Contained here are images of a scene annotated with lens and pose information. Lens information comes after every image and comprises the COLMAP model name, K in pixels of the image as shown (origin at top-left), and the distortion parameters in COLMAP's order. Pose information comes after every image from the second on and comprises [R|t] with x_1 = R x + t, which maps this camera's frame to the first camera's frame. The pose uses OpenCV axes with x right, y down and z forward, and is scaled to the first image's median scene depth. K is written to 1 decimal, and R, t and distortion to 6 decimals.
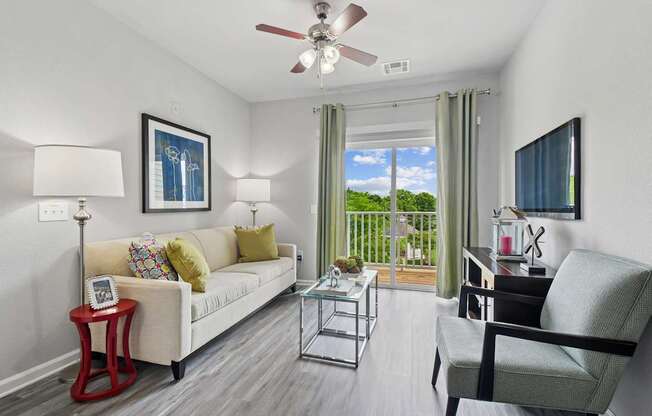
lens RADIAL K [[294.5, 0, 326.9], [0, 294.5, 209.6], [0, 0, 1]] dist [0.003478, 0.000179]
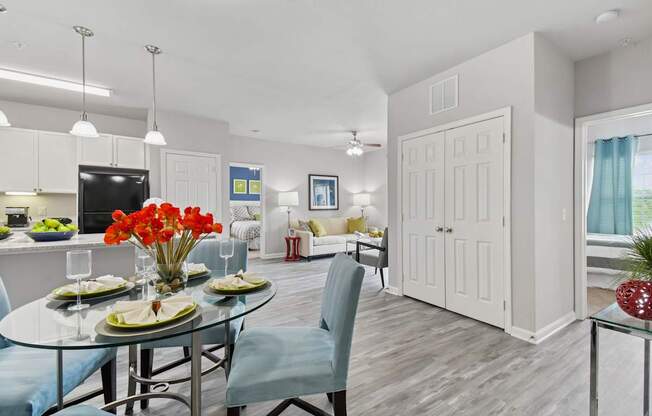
lens RADIAL K [[294.5, 0, 327.1], [0, 294.5, 207.1], [0, 0, 1]] dist [0.003478, 0.000179]
pose [[0.771160, -0.001284, -0.636640, 1.516392], [-0.003784, 0.999971, -0.006601, -0.003087], [0.636630, 0.007500, 0.771133, -1.214180]]
